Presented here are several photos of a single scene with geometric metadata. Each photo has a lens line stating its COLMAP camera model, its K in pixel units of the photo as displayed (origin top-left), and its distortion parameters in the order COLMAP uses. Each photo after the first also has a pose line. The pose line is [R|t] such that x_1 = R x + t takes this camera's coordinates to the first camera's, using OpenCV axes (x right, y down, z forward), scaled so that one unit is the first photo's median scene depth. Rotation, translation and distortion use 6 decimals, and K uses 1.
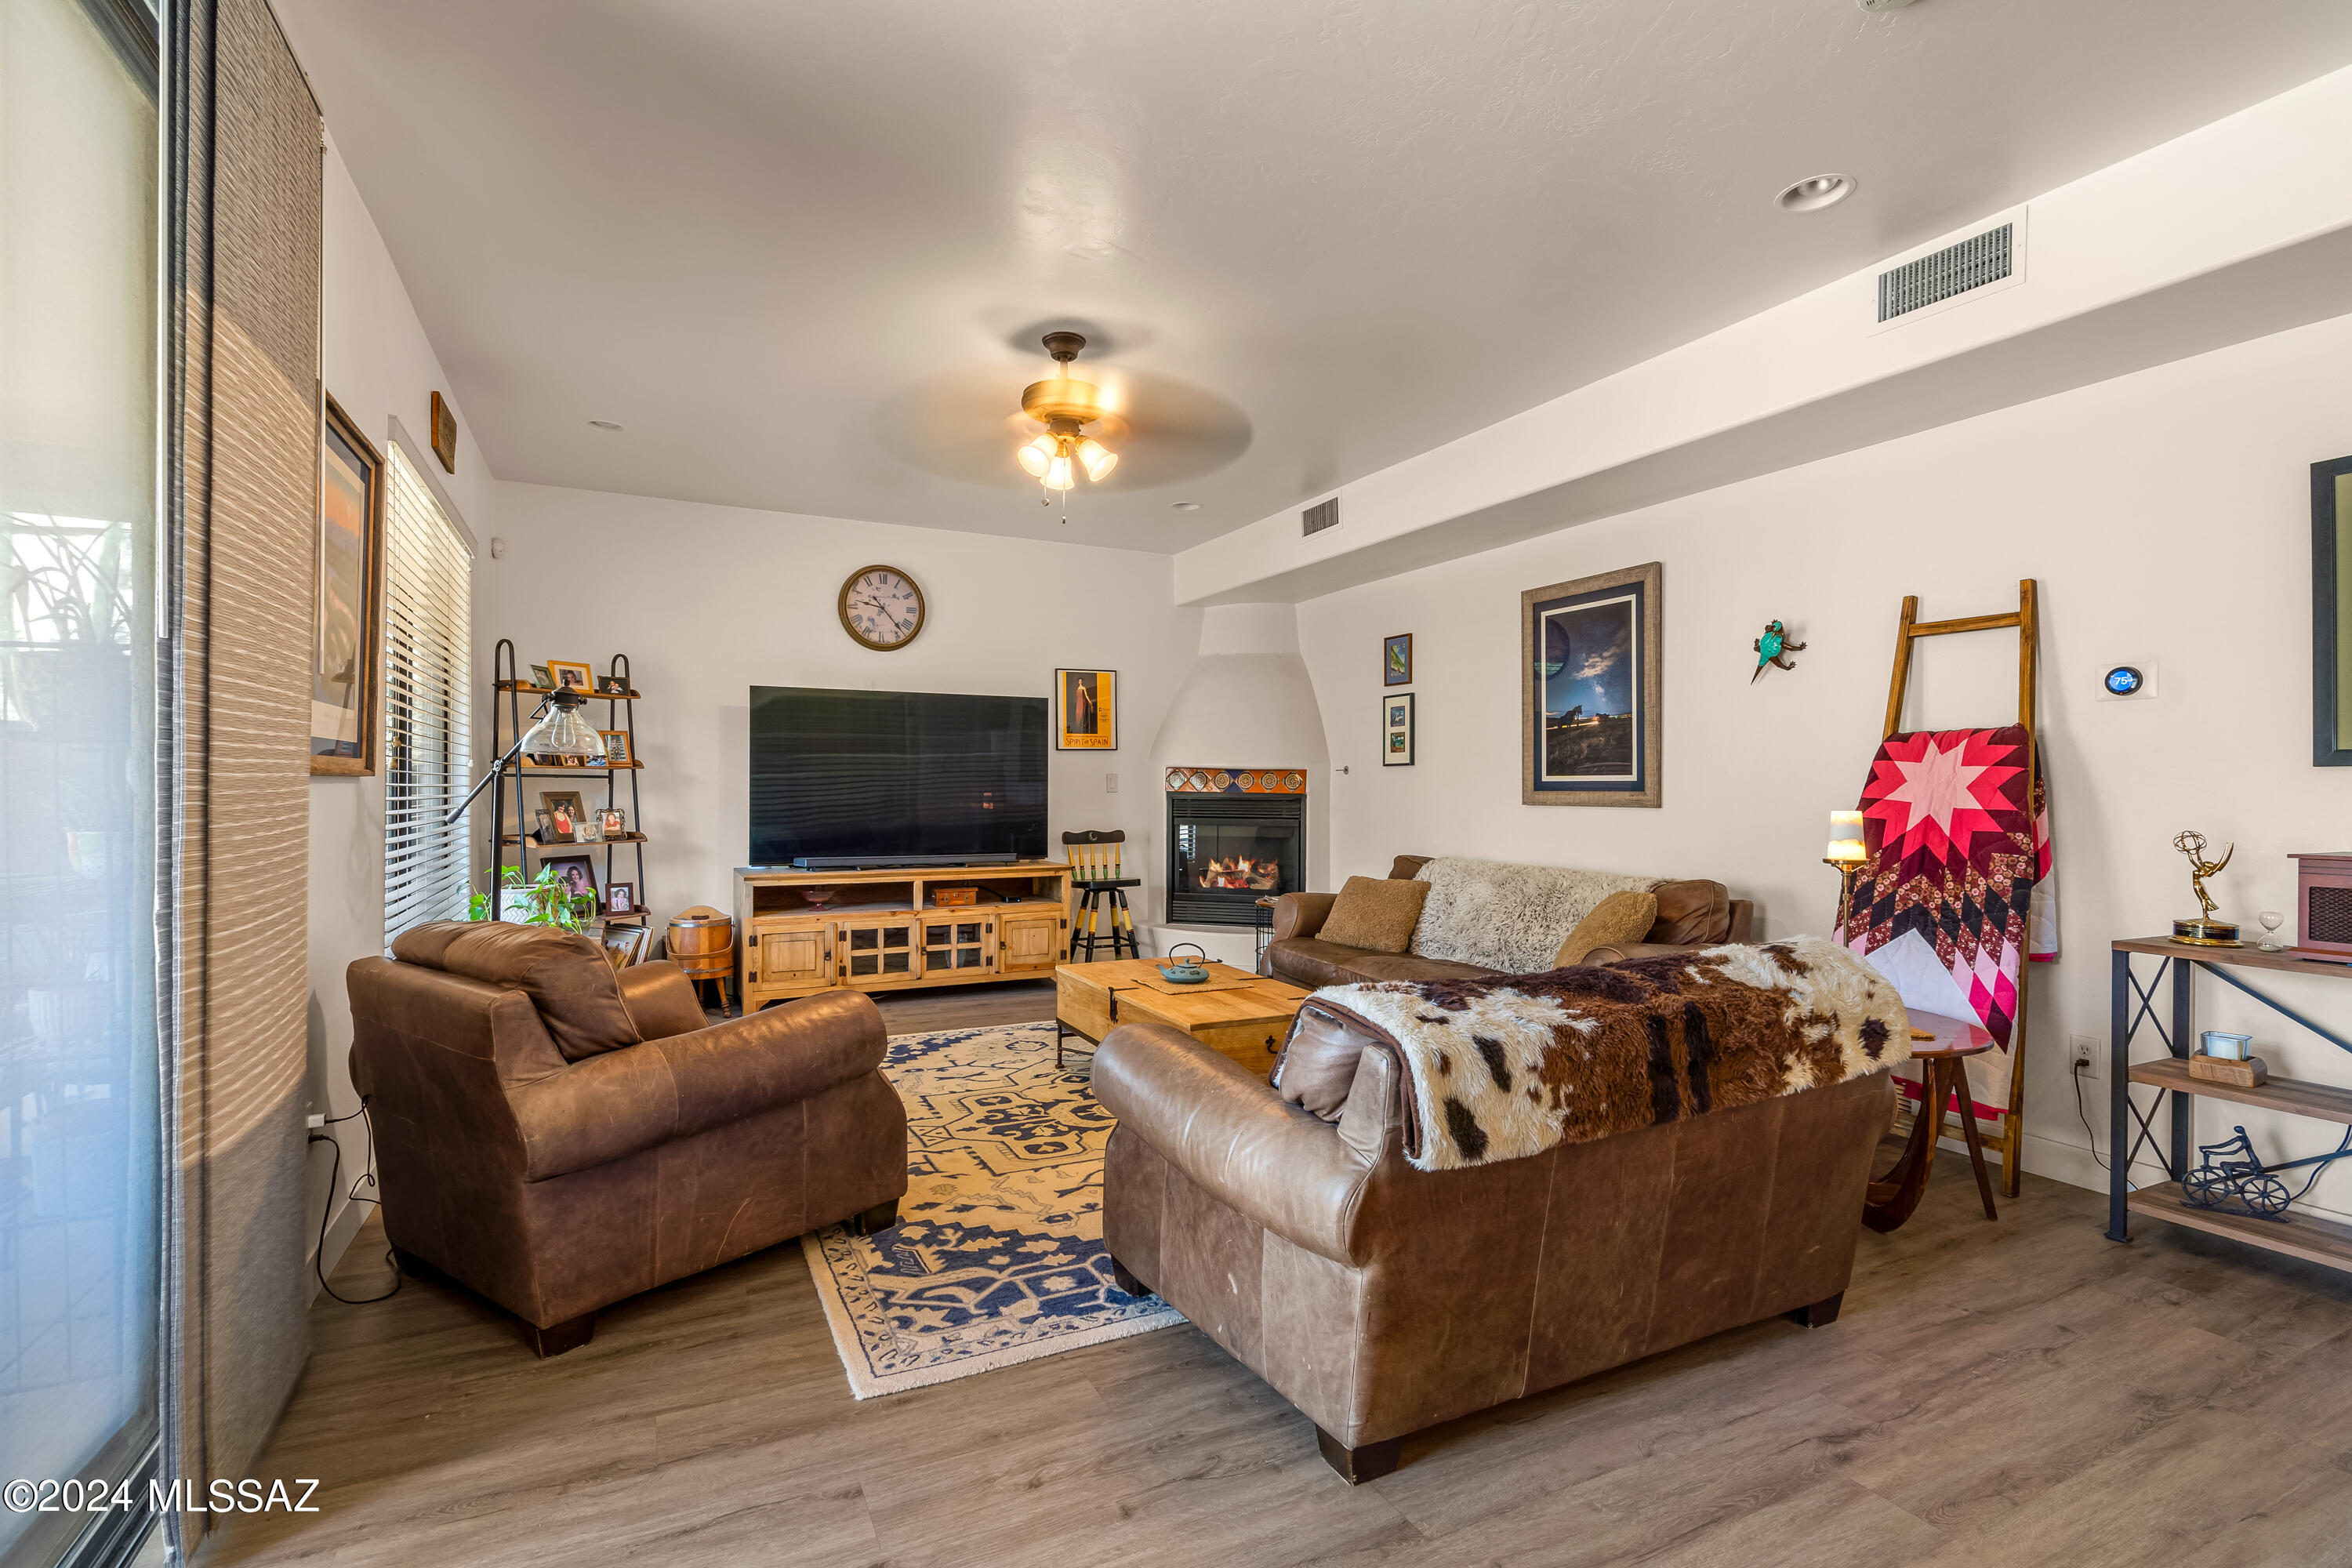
lens RADIAL K [[1089.5, 0, 1179.7], [0, 1089.5, 786.6], [0, 0, 1]] dist [-0.001068, -0.000676]
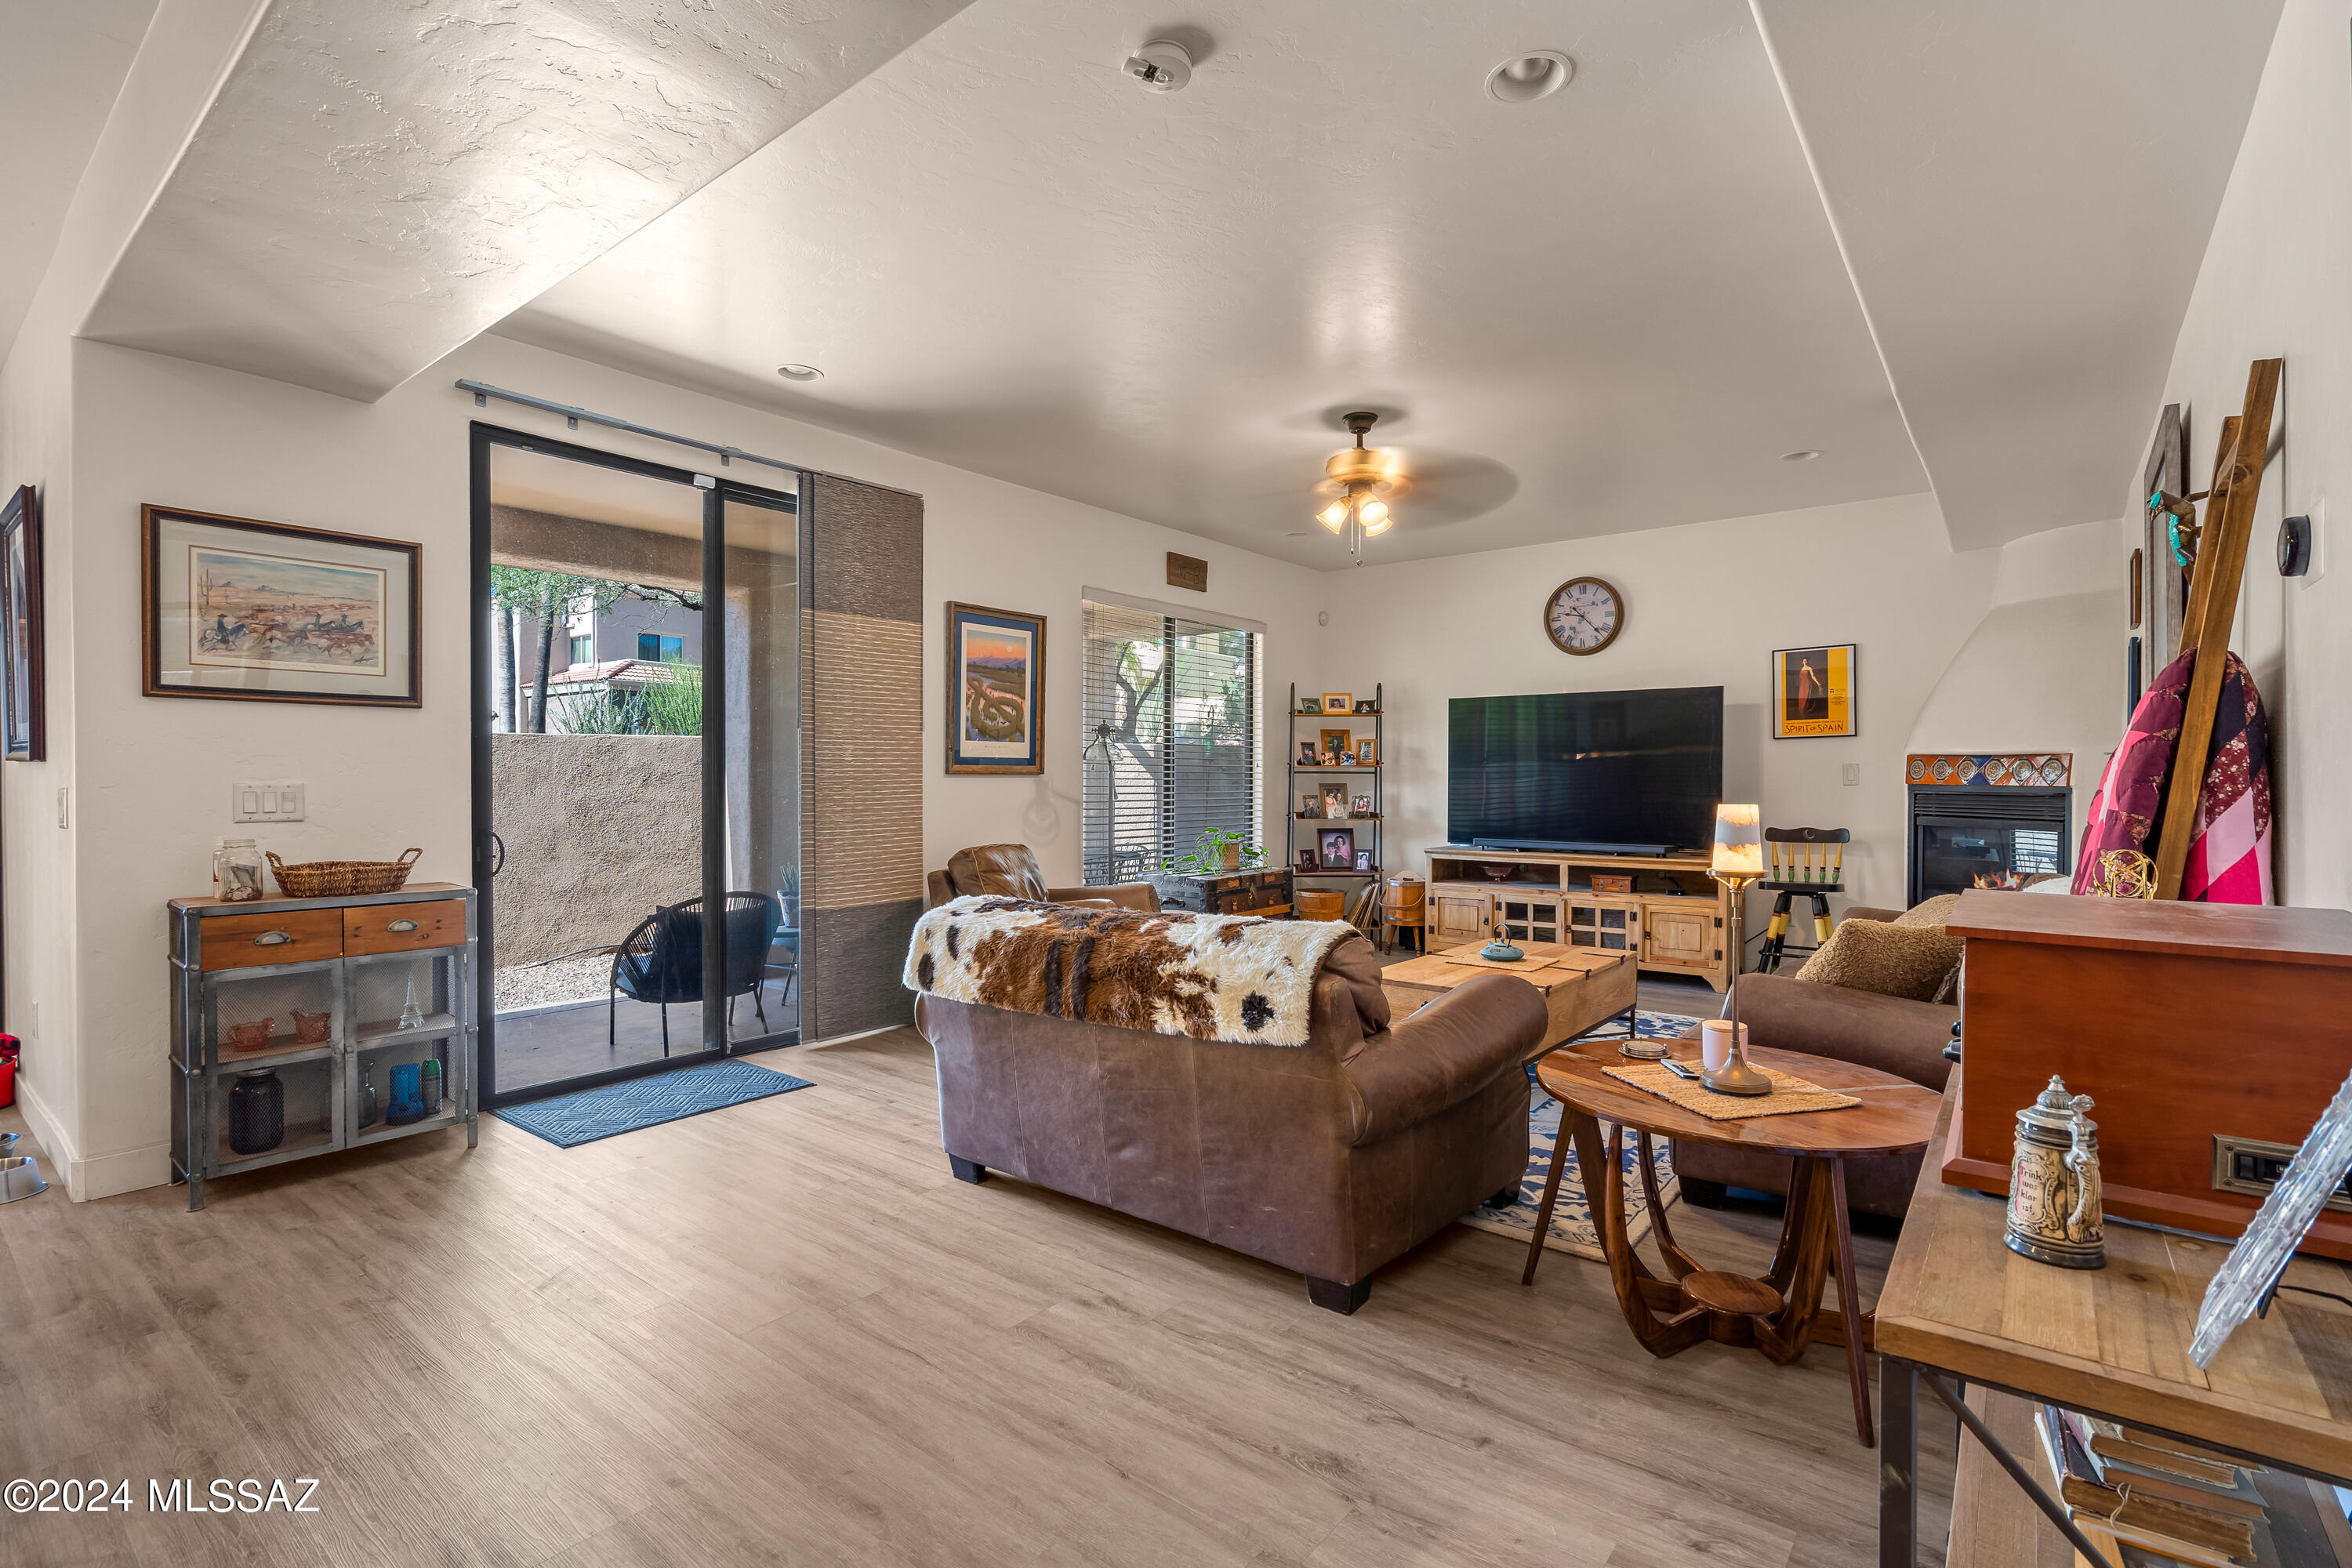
lens RADIAL K [[1089.5, 0, 1185.5], [0, 1089.5, 783.8], [0, 0, 1]] dist [-0.001068, -0.000676]
pose [[0.427300, 0.000395, -0.904110, 1.374010], [0.001138, 0.999999, 0.000974, 0.007629], [0.904109, -0.001446, 0.427299, 0.428969]]
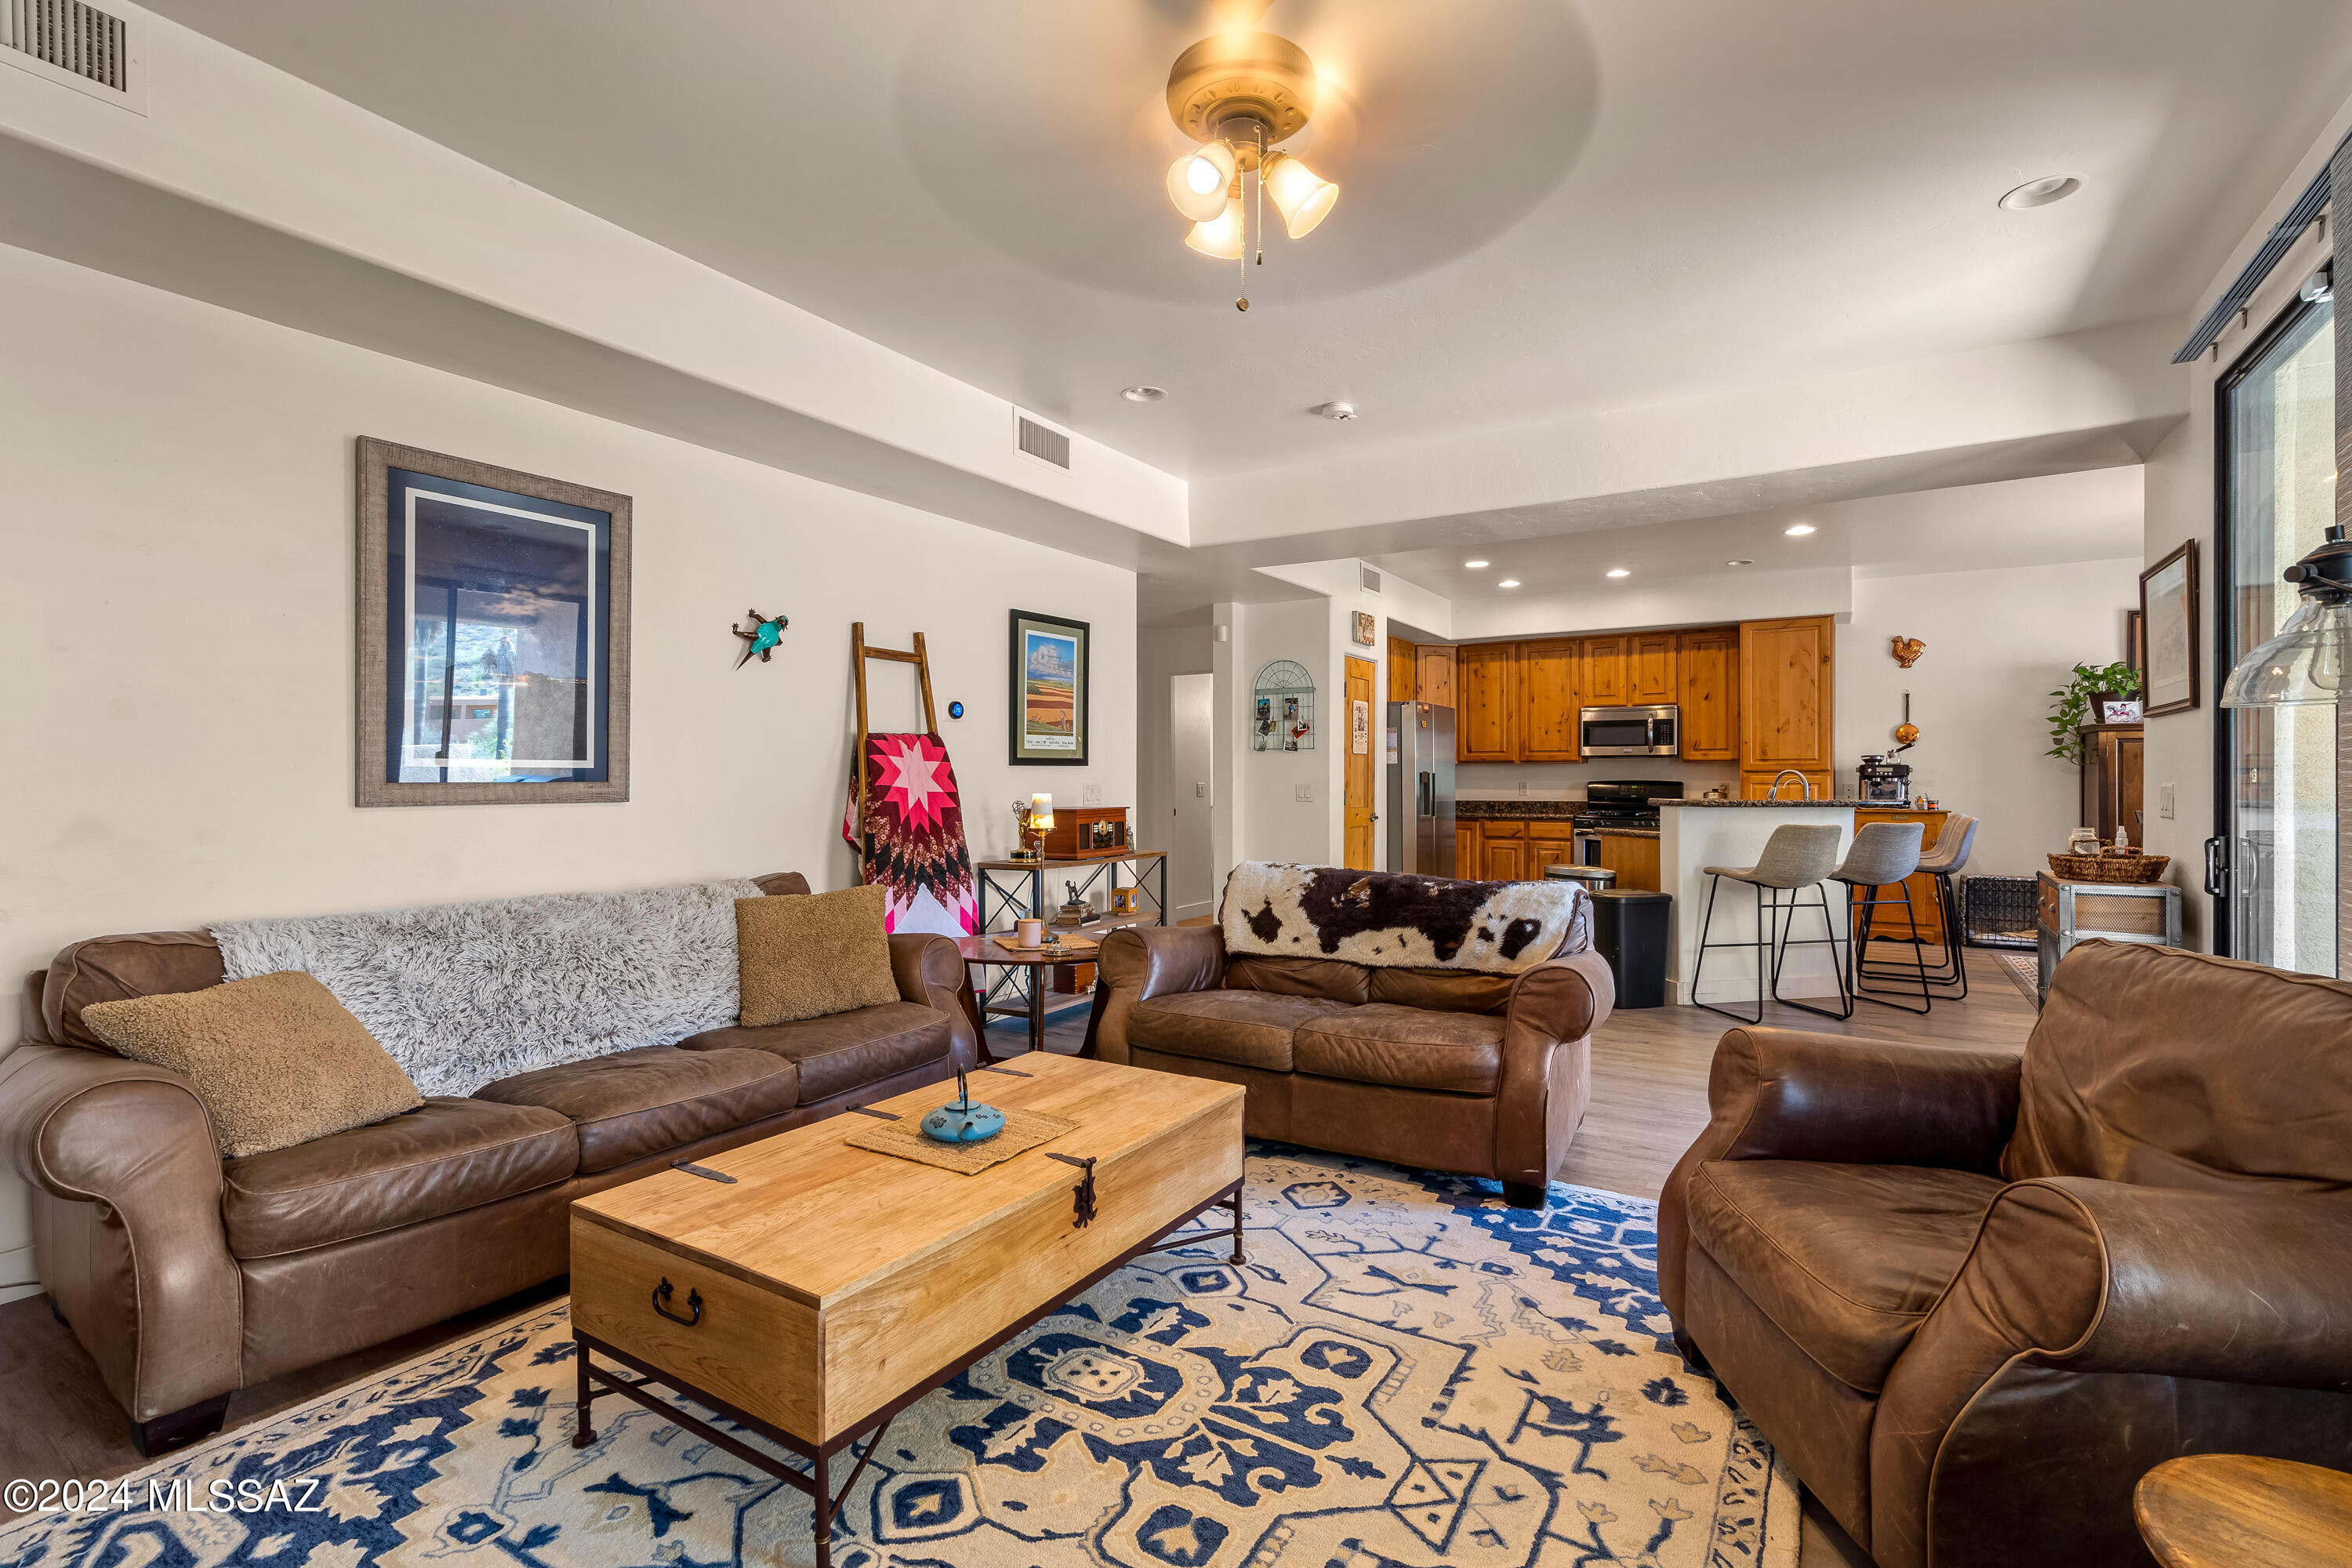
lens RADIAL K [[1089.5, 0, 1173.2], [0, 1089.5, 787.1], [0, 0, 1]] dist [-0.001068, -0.000676]
pose [[-0.528574, -0.009455, 0.848835, -0.565056], [-0.002117, 0.999950, 0.009820, -0.000125], [-0.848885, 0.003394, -0.528567, 1.329981]]
